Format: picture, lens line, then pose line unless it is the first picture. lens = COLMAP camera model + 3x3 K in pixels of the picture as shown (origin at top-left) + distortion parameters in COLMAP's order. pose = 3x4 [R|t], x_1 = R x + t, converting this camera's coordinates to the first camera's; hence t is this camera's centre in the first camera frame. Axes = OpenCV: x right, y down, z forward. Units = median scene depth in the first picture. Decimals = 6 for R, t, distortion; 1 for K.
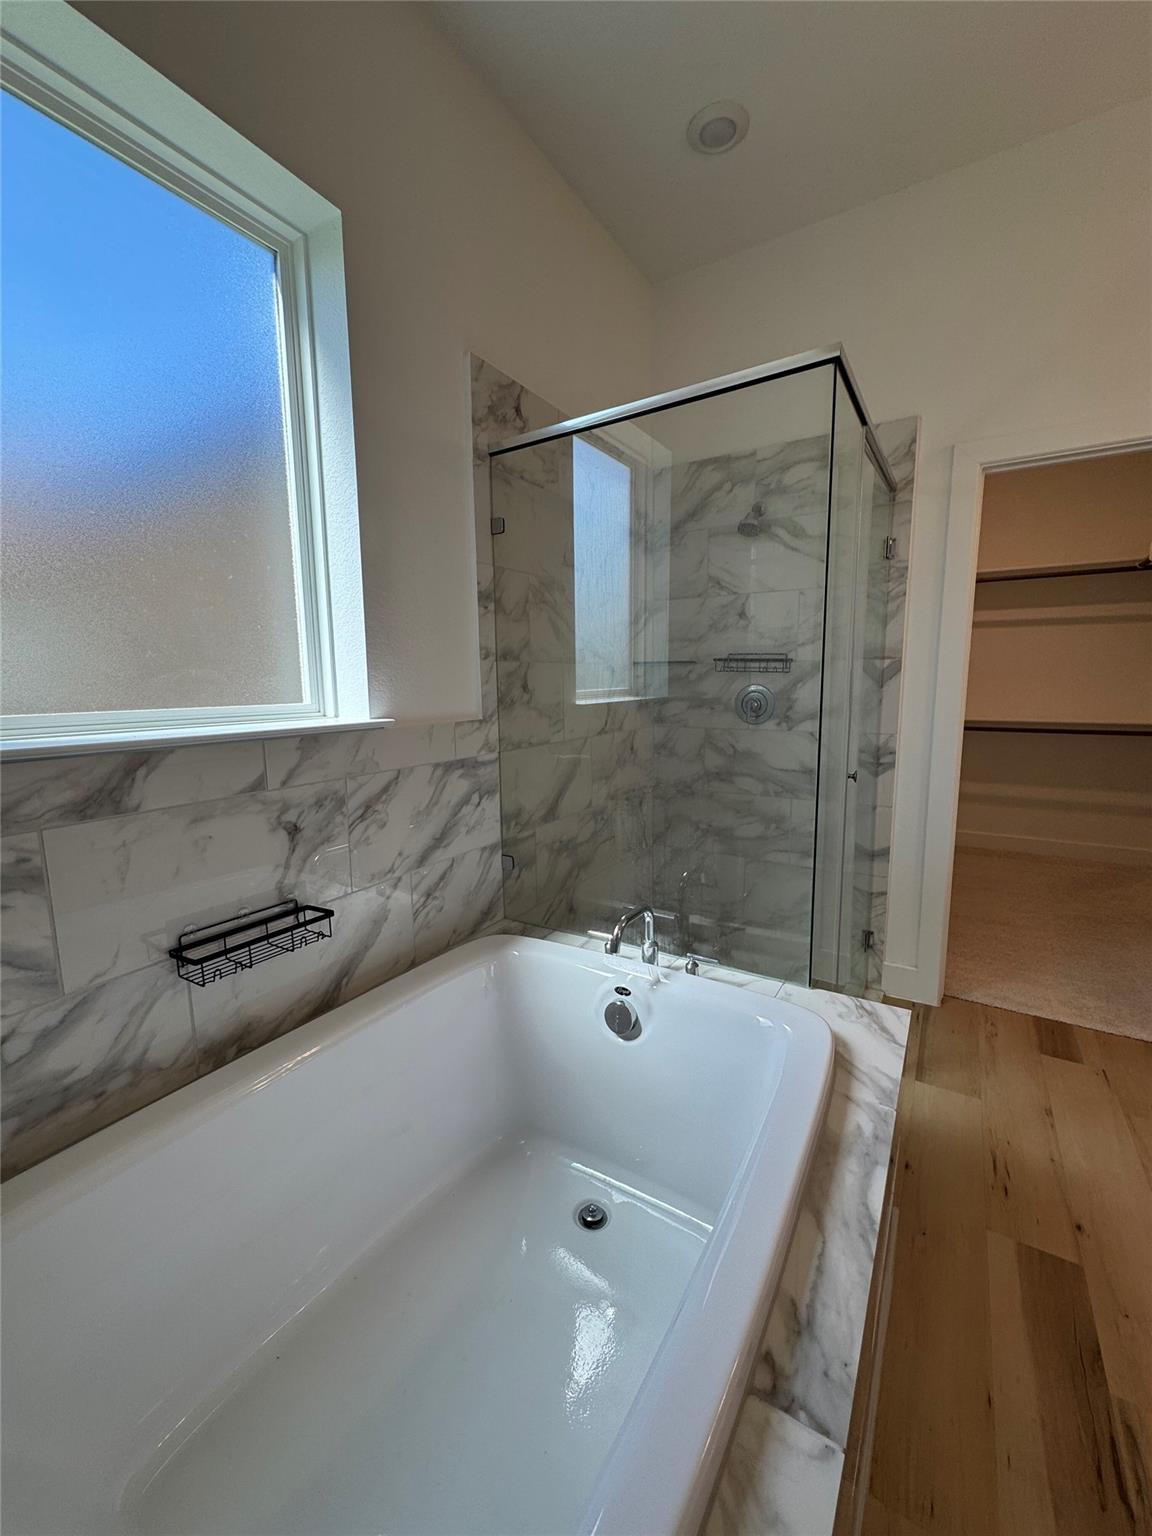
lens RADIAL K [[615.4, 0, 576.5], [0, 615.4, 767.7], [0, 0, 1]] dist [-0.003216, 0.000329]
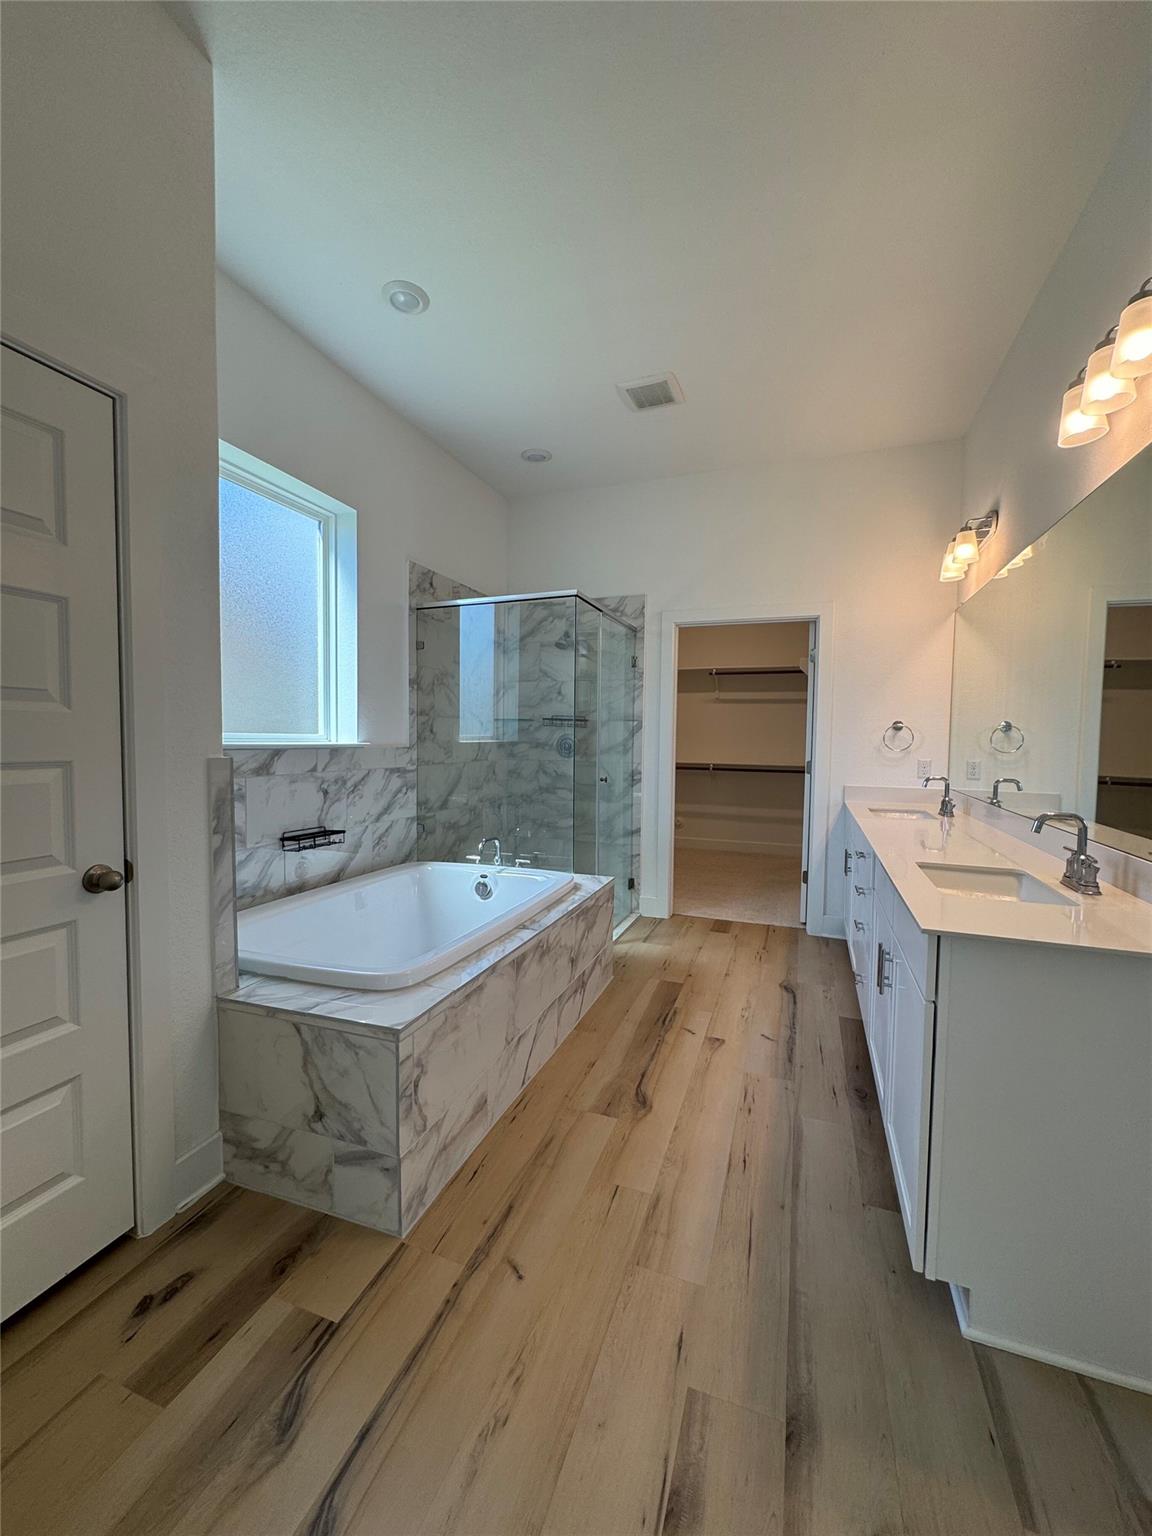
lens RADIAL K [[615.4, 0, 576.5], [0, 615.4, 767.7], [0, 0, 1]] dist [-0.003216, 0.000329]
pose [[0.979460, 0.013593, 0.201180, -0.031543], [0.005016, 0.995774, -0.091699, 0.150830], [-0.201576, 0.090825, 0.975253, -0.869138]]
